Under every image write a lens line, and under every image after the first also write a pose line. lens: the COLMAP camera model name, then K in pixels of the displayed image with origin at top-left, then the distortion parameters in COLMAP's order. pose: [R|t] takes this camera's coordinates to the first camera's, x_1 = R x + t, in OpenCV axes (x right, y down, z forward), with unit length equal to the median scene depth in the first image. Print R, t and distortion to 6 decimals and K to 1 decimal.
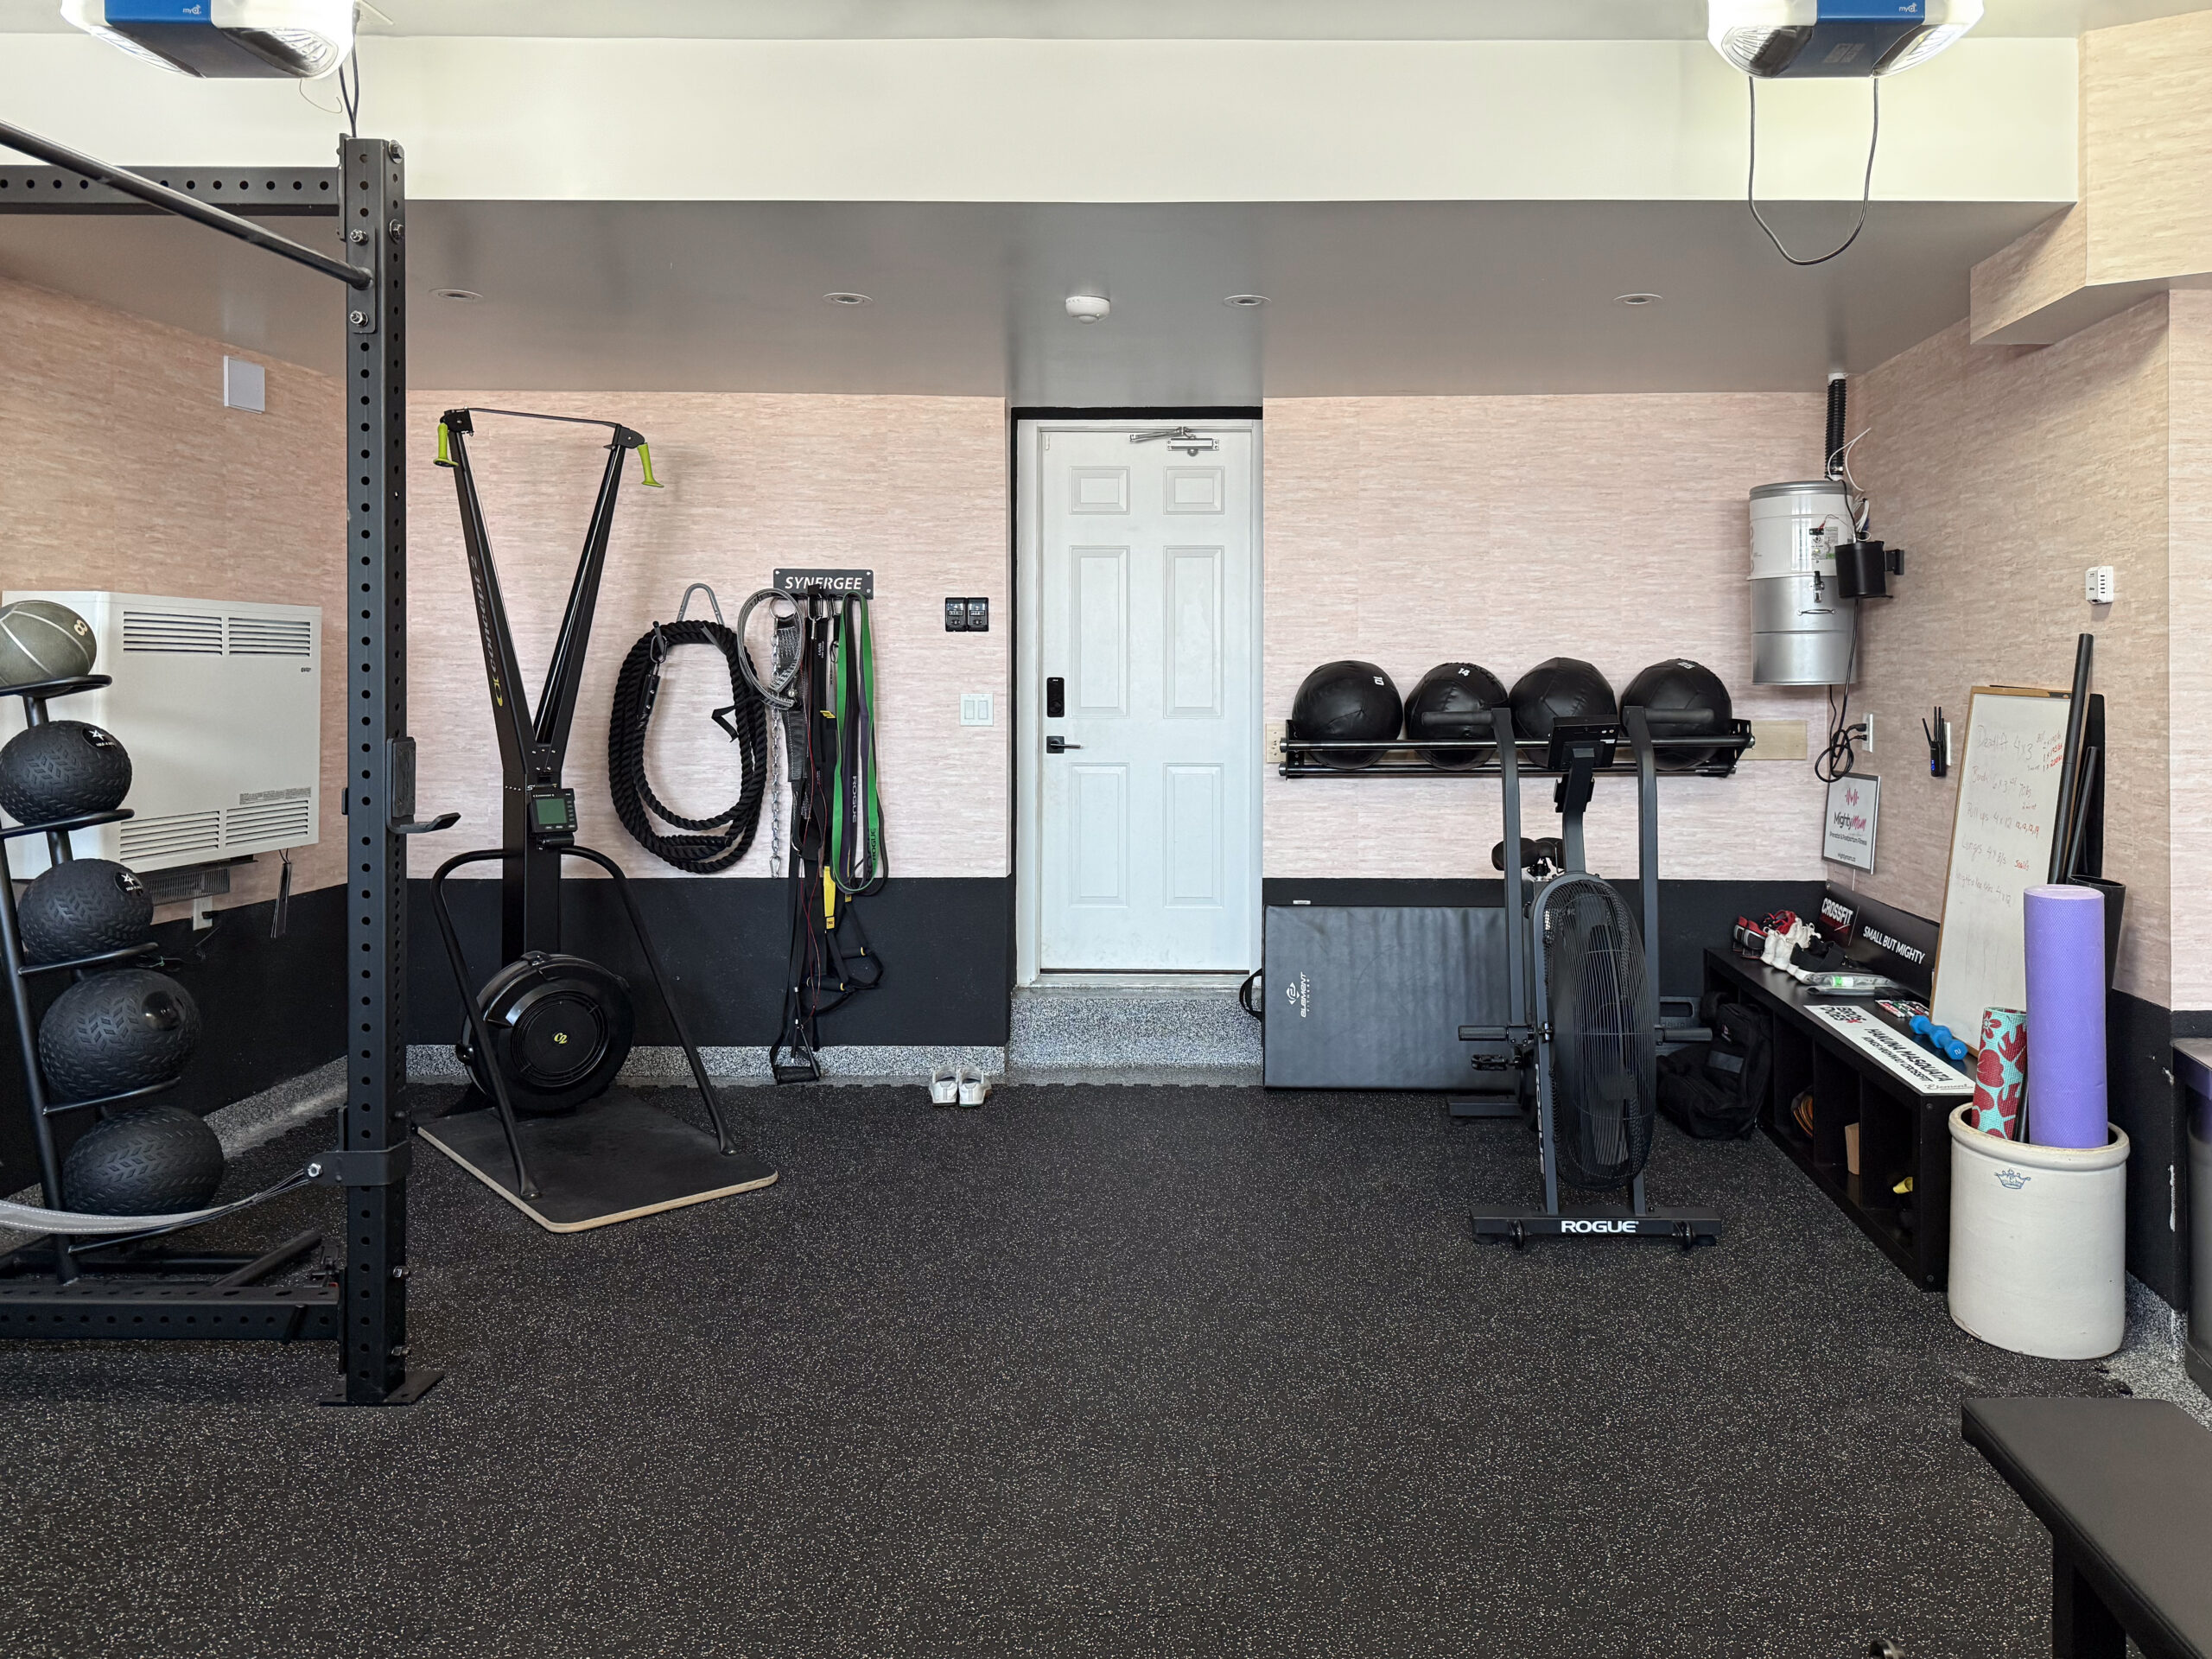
lens RADIAL K [[1662.9, 0, 1228.2], [0, 1662.9, 805.7], [0, 0, 1]] dist [0.027659, -0.008875]
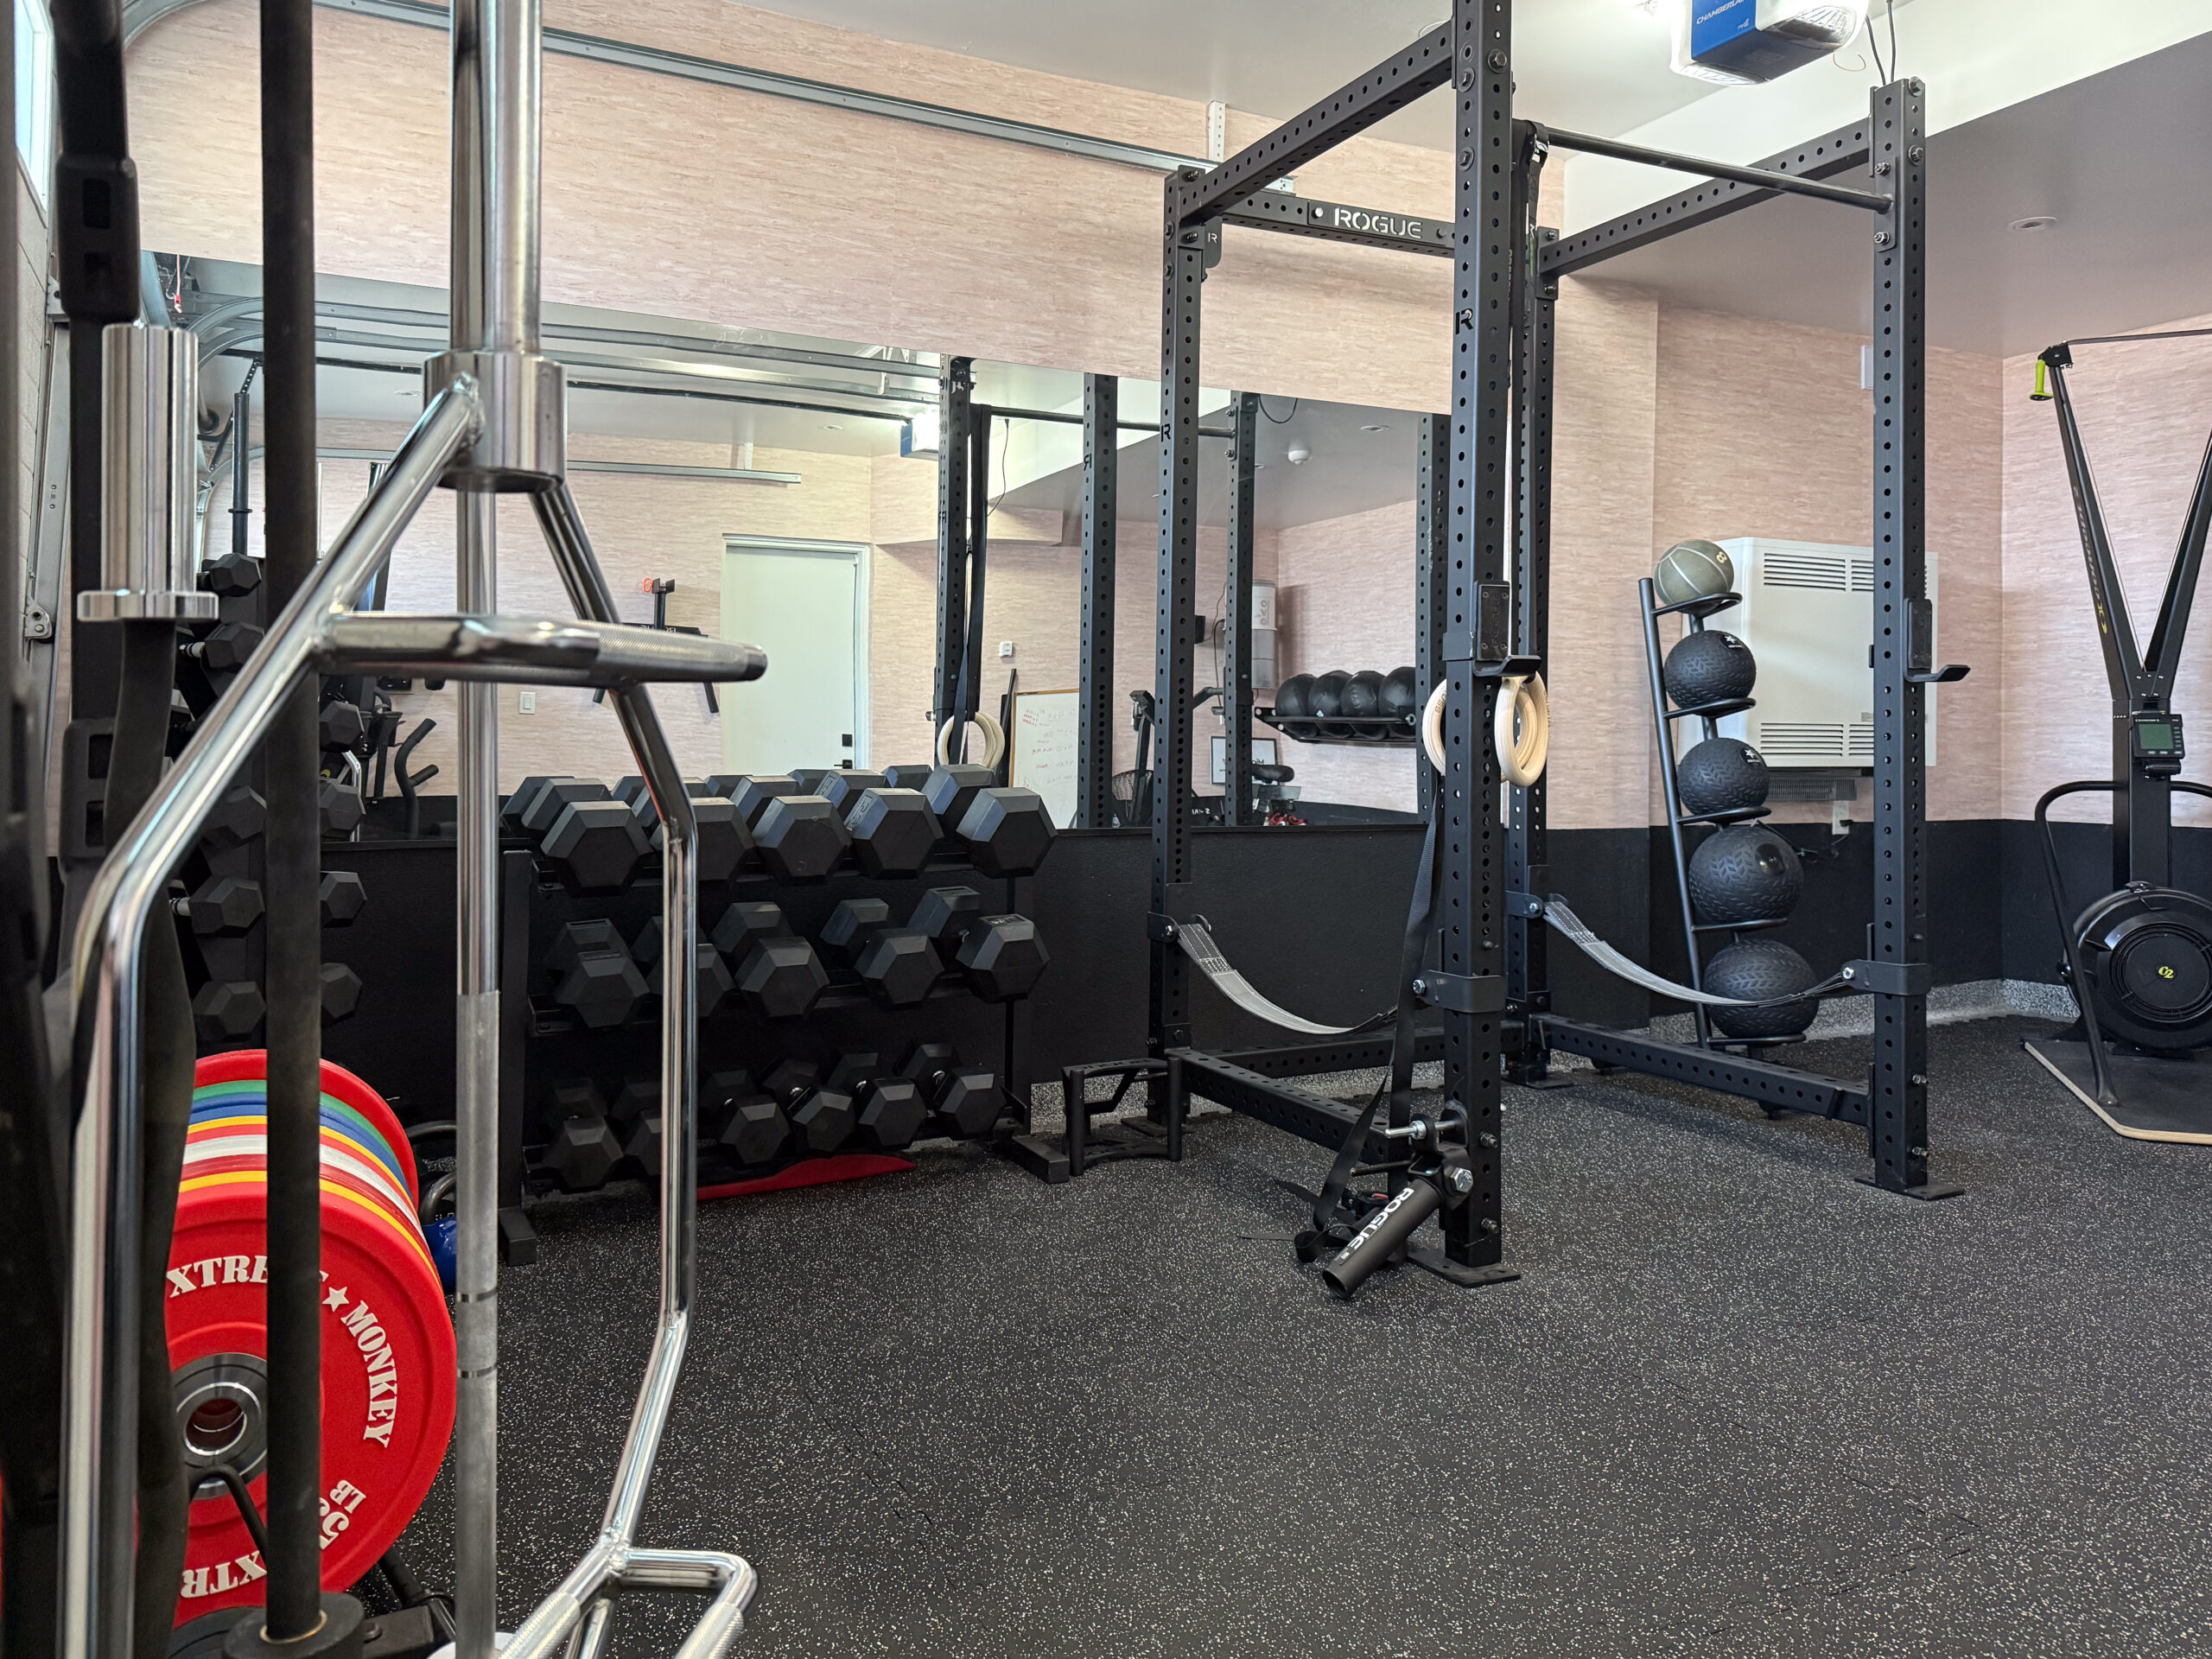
lens RADIAL K [[1518.3, 0, 1106.0], [0, 1518.3, 829.5], [0, 0, 1]] dist [0.010995, 0.000825]
pose [[0.484439, 0.040817, -0.873872, 0.146857], [-0.050443, 0.998552, 0.018677, 0.109933], [0.873369, 0.035033, 0.485797, -0.014654]]
